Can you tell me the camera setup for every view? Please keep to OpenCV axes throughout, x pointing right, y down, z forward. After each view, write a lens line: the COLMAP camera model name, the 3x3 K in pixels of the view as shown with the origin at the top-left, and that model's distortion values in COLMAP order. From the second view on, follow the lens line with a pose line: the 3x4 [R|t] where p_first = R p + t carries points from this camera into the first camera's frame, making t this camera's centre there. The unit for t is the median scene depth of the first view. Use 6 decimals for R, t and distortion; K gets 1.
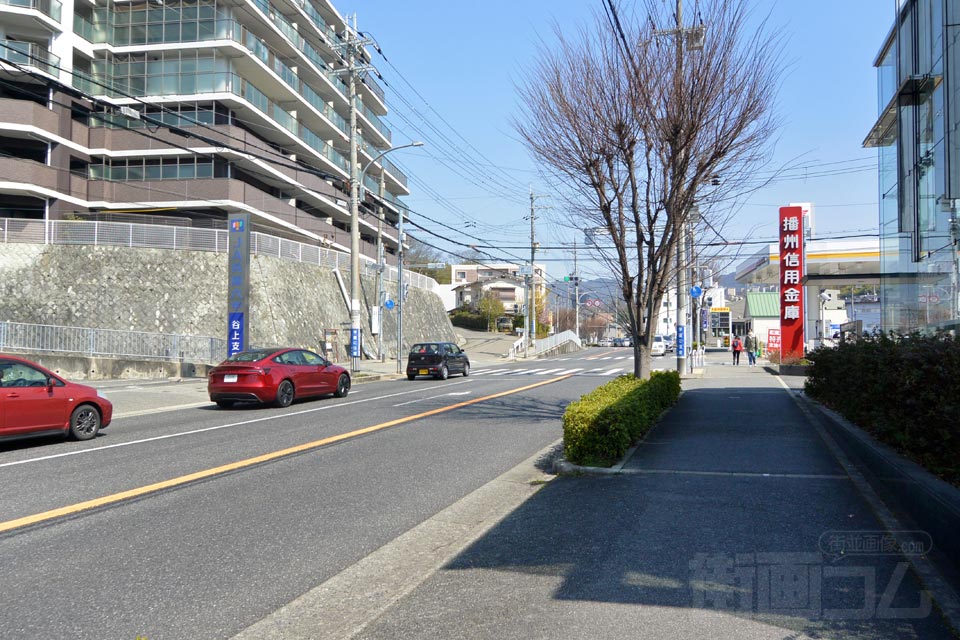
lens RADIAL K [[916.5, 0, 475.7], [0, 916.5, 319.2], [0, 0, 1]] dist [0.044780, 0.000000]
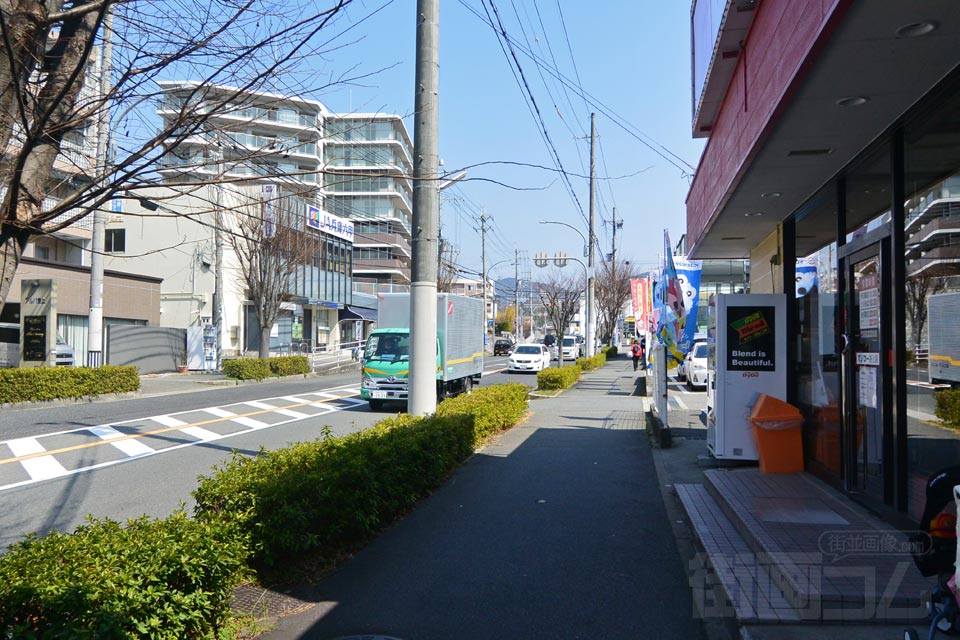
lens RADIAL K [[891.1, 0, 478.4], [0, 891.1, 320.7], [0, 0, 1]] dist [-0.005005, 0.000000]
pose [[0.995664, 0.007432, 0.092728, -0.262829], [-0.007443, 0.999972, -0.000218, -0.016170], [-0.092727, -0.000473, 0.995691, -0.984824]]
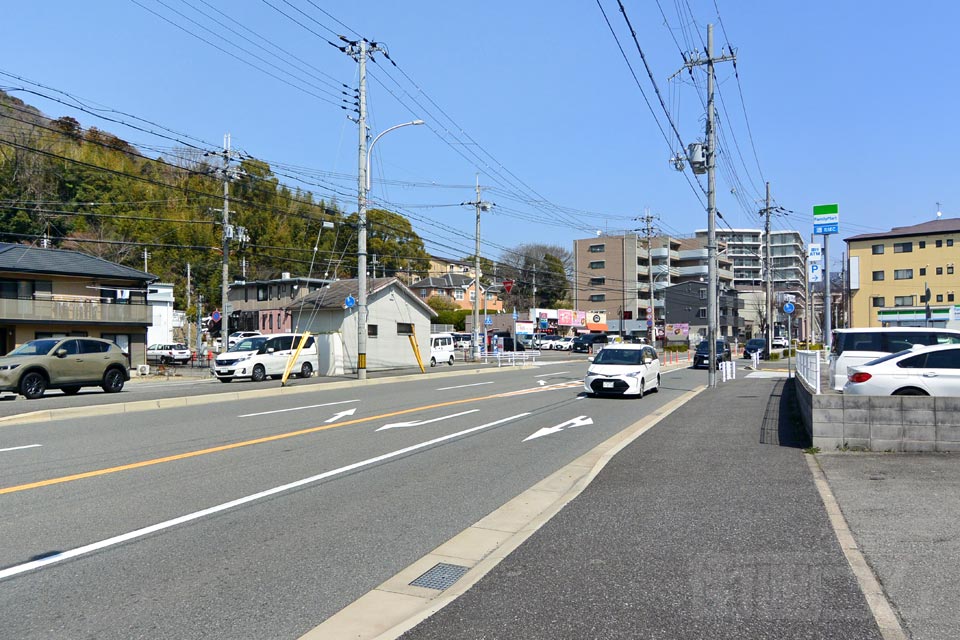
lens RADIAL K [[770.0, 0, 494.6], [0, 770.0, 332.8], [0, 0, 1]] dist [0.004894, -0.009389]
pose [[0.949520, -0.014211, -0.313383, -0.486522], [0.019590, 0.999710, 0.014021, -0.067290], [0.313093, -0.019453, 0.949523, -2.959781]]
